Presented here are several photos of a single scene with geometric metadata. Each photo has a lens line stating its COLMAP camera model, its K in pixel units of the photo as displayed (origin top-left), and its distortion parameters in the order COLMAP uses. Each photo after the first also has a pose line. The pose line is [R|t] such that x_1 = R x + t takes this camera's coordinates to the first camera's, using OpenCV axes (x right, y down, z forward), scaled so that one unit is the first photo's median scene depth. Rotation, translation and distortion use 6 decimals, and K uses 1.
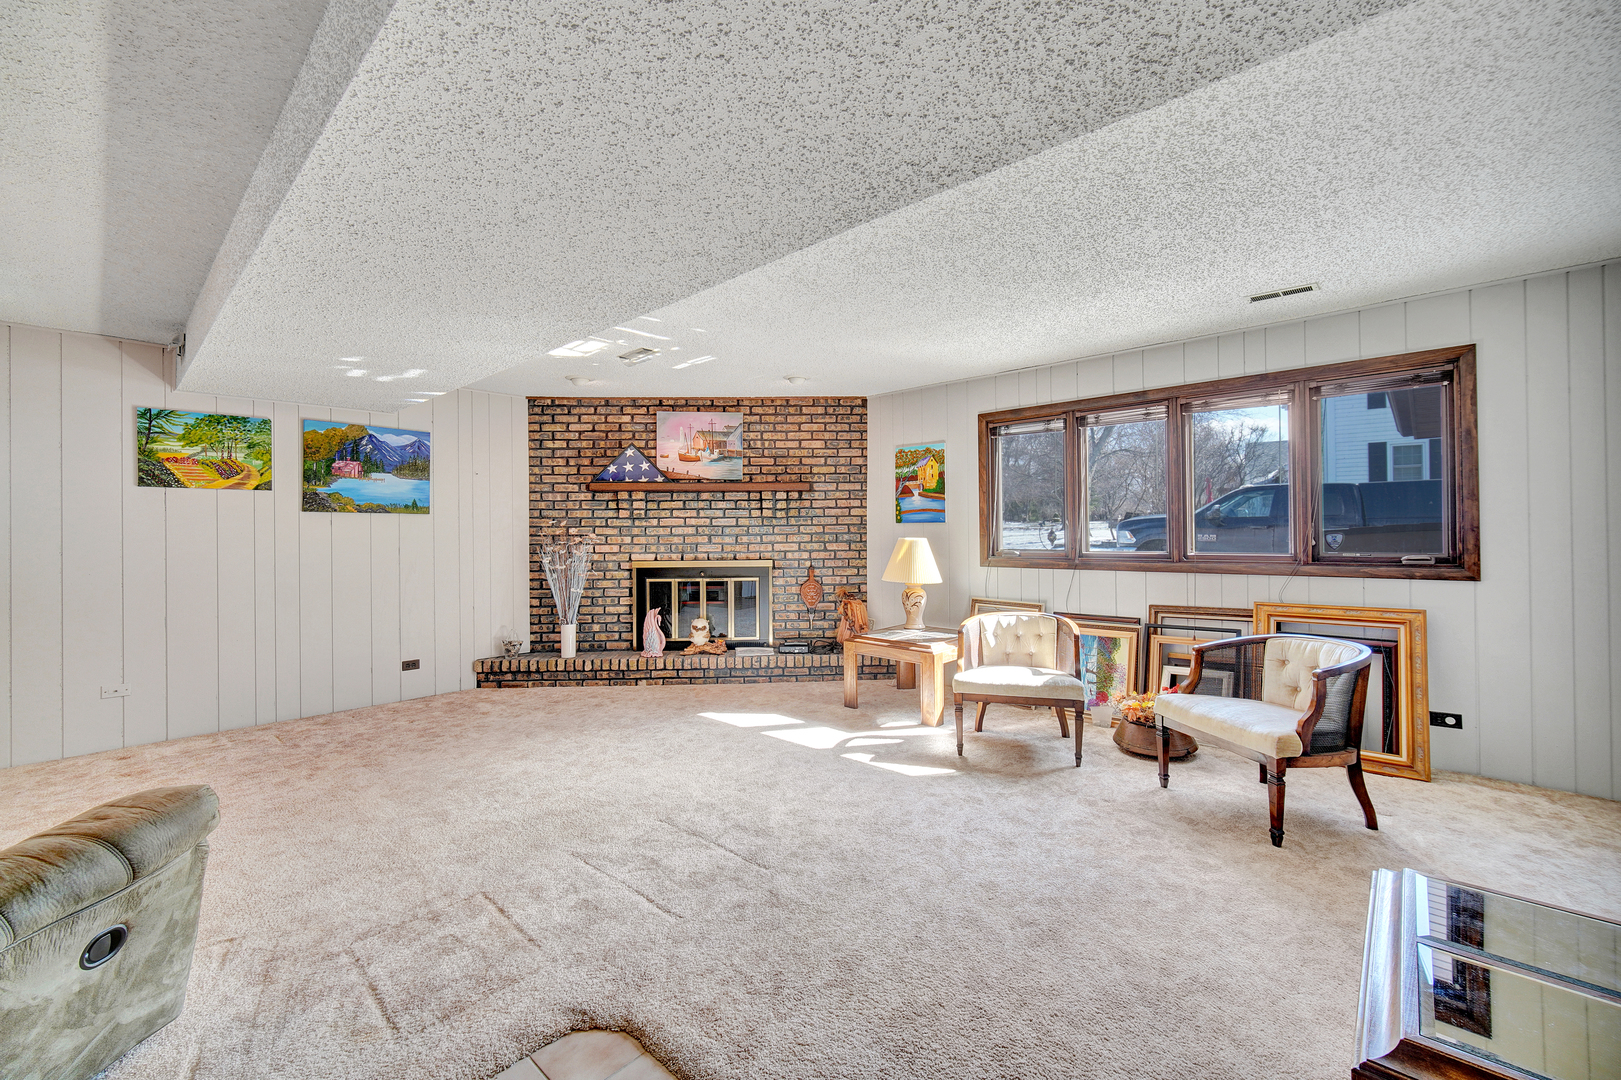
lens RADIAL K [[648.8, 0, 810.5], [0, 648.8, 540.0], [0, 0, 1]] dist [-0.000797, -0.000080]
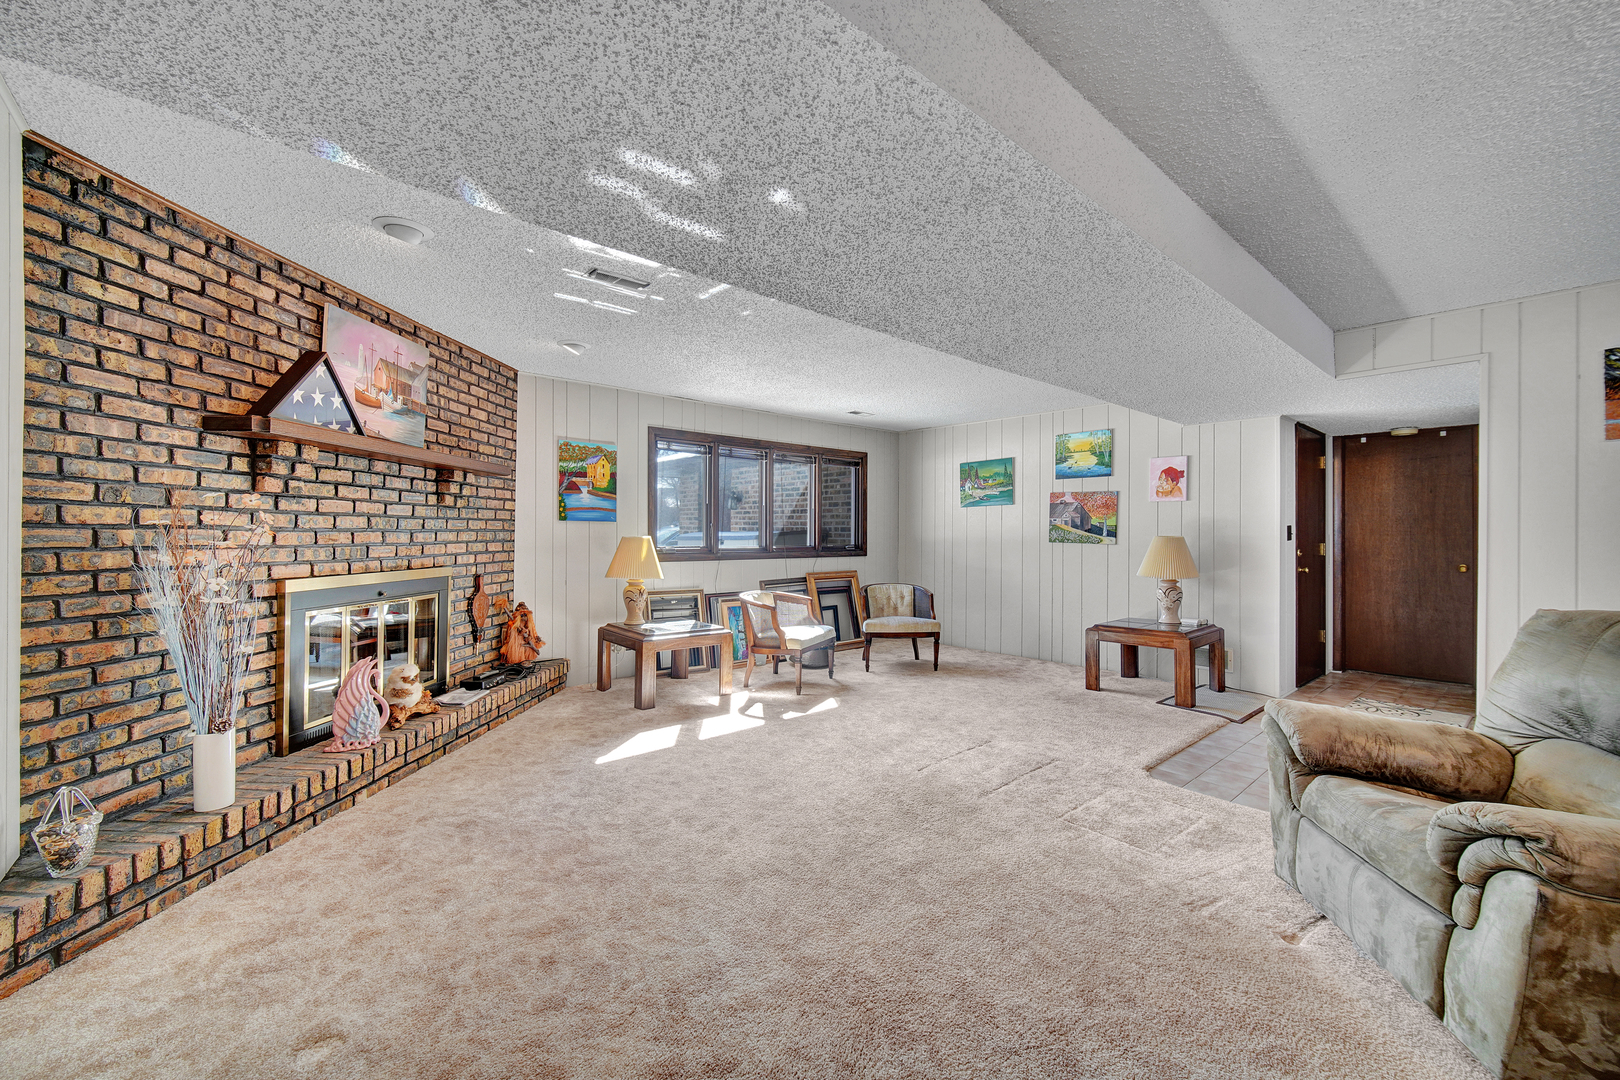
lens RADIAL K [[660.2, 0, 810.0], [0, 660.2, 540.0], [0, 0, 1]] dist [0.001663, 0.000145]
pose [[0.104866, -0.000059, 0.994486, -0.746472], [0.003419, 0.999994, -0.000301, 0.003064], [-0.994480, 0.003431, 0.104866, 0.536866]]
